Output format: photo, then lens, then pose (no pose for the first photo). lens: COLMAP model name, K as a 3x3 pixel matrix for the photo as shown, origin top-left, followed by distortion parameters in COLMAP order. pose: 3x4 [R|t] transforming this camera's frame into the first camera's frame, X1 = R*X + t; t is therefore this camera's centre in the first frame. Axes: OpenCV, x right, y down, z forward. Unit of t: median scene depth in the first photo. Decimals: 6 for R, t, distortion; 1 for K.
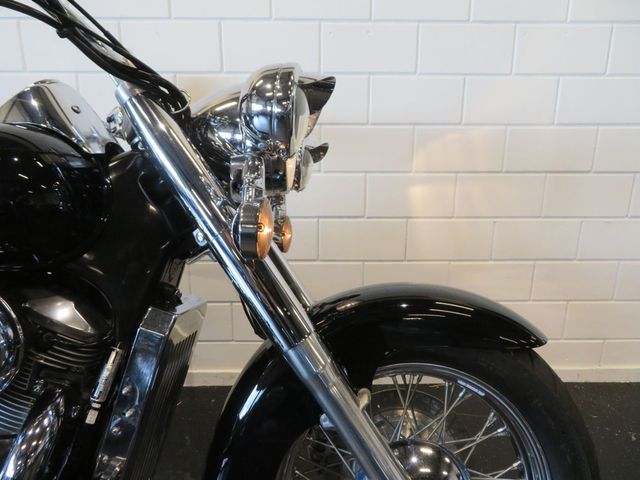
lens RADIAL K [[453.2, 0, 320.5], [0, 453.2, 249.3], [0, 0, 1]] dist [-0.026345, -0.001679]
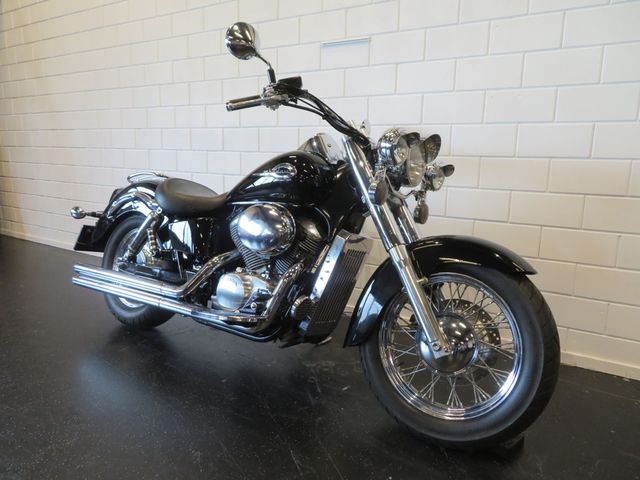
lens RADIAL K [[453.2, 0, 320.5], [0, 453.2, 249.3], [0, 0, 1]] dist [-0.026345, -0.001679]
pose [[0.841426, 0.116329, -0.527703, 0.717428], [-0.159424, 0.986527, -0.036728, 0.313125], [0.516320, 0.115033, 0.848635, -0.956156]]
